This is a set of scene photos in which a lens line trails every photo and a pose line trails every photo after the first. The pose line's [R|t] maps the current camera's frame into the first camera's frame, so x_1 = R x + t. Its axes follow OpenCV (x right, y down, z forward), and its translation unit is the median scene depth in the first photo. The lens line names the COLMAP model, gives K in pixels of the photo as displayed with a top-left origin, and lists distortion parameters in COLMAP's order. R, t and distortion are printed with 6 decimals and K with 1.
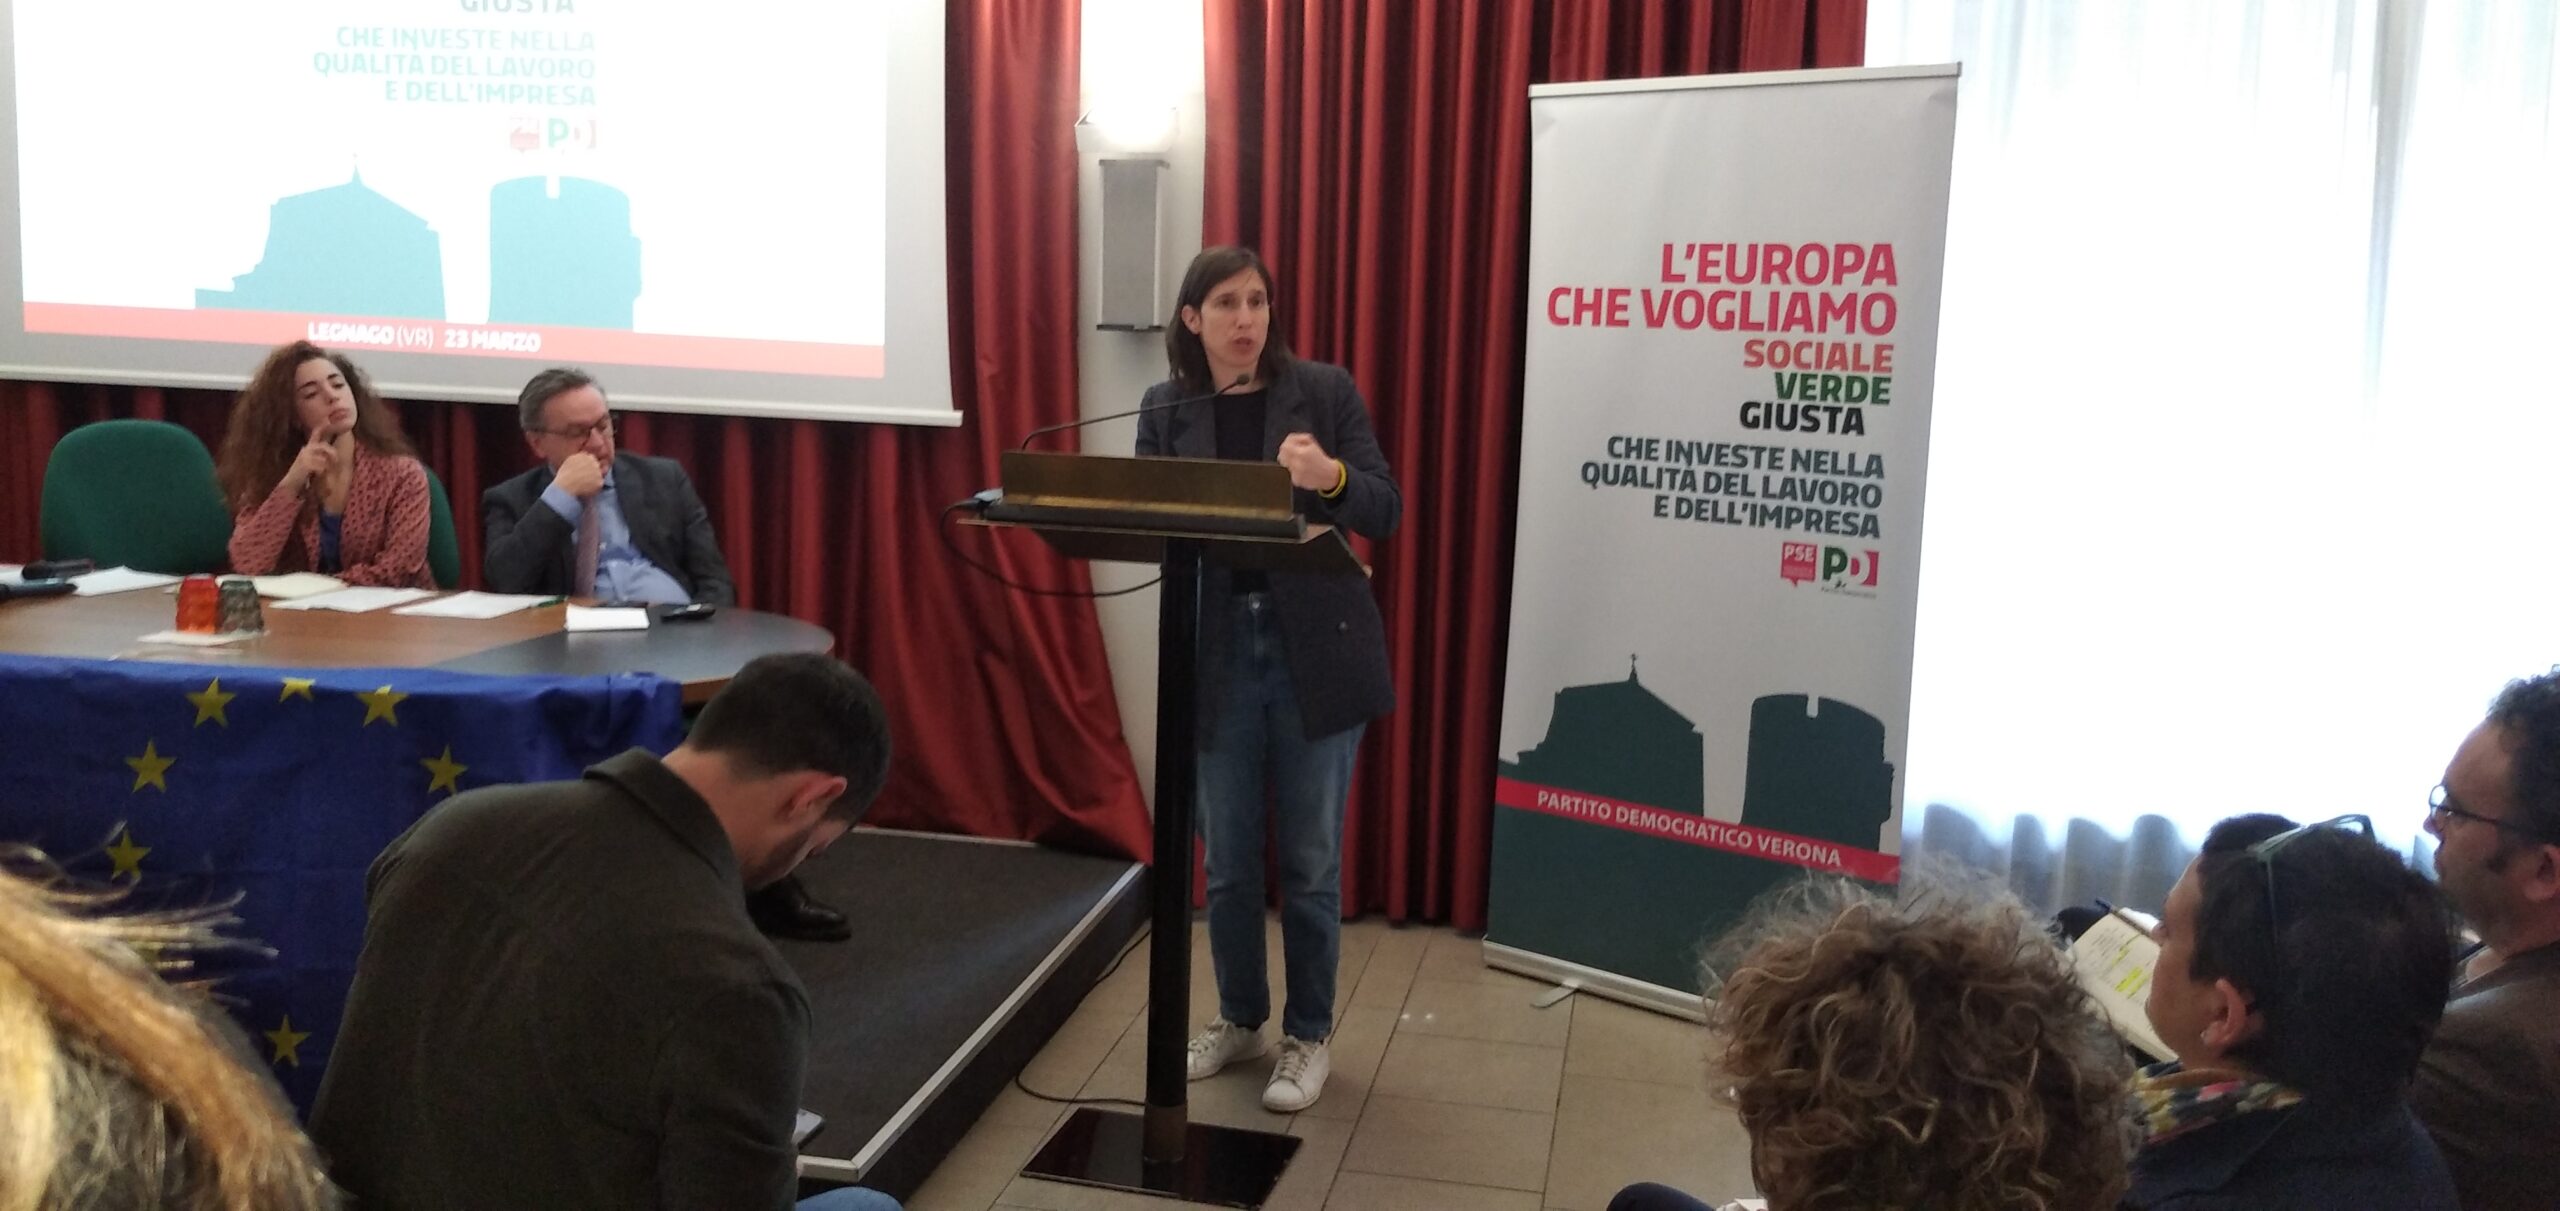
lens RADIAL K [[1977.2, 0, 1267.0], [0, 1977.2, 617.6], [0, 0, 1]] dist [0.002329, -0.012160]
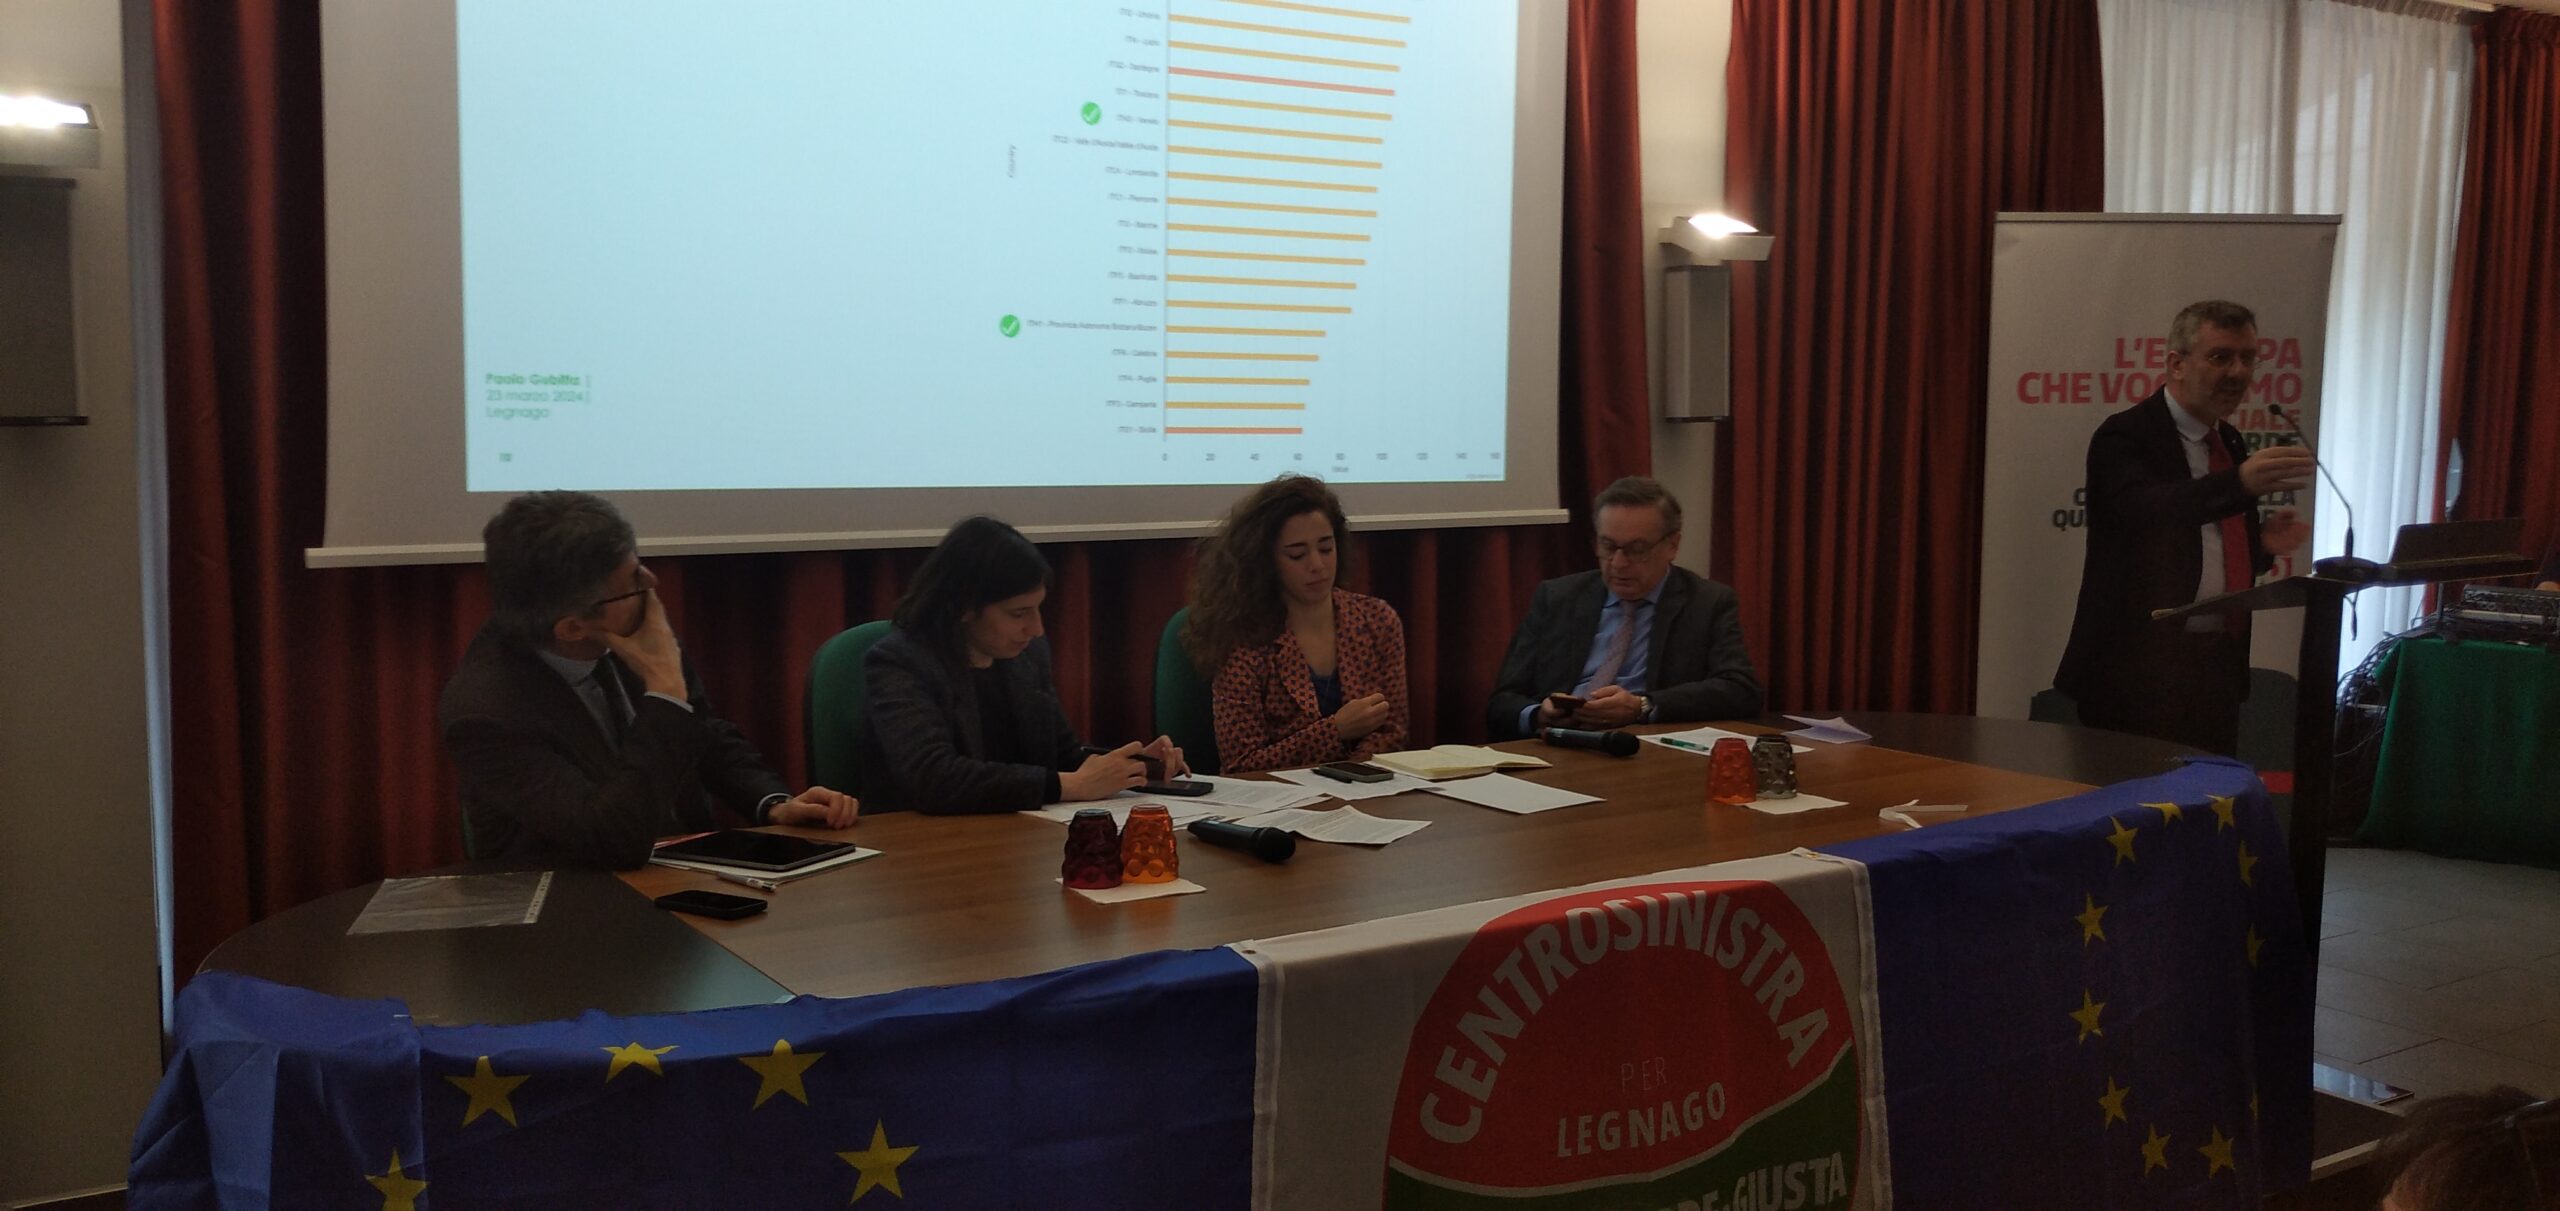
lens RADIAL K [[1977.2, 0, 1267.0], [0, 1977.2, 617.6], [0, 0, 1]] dist [0.002329, -0.012160]
pose [[0.755025, -0.107820, 0.646771, -0.983612], [0.121632, 0.992299, 0.023430, -0.095819], [-0.644316, 0.060978, 0.762324, 0.345987]]
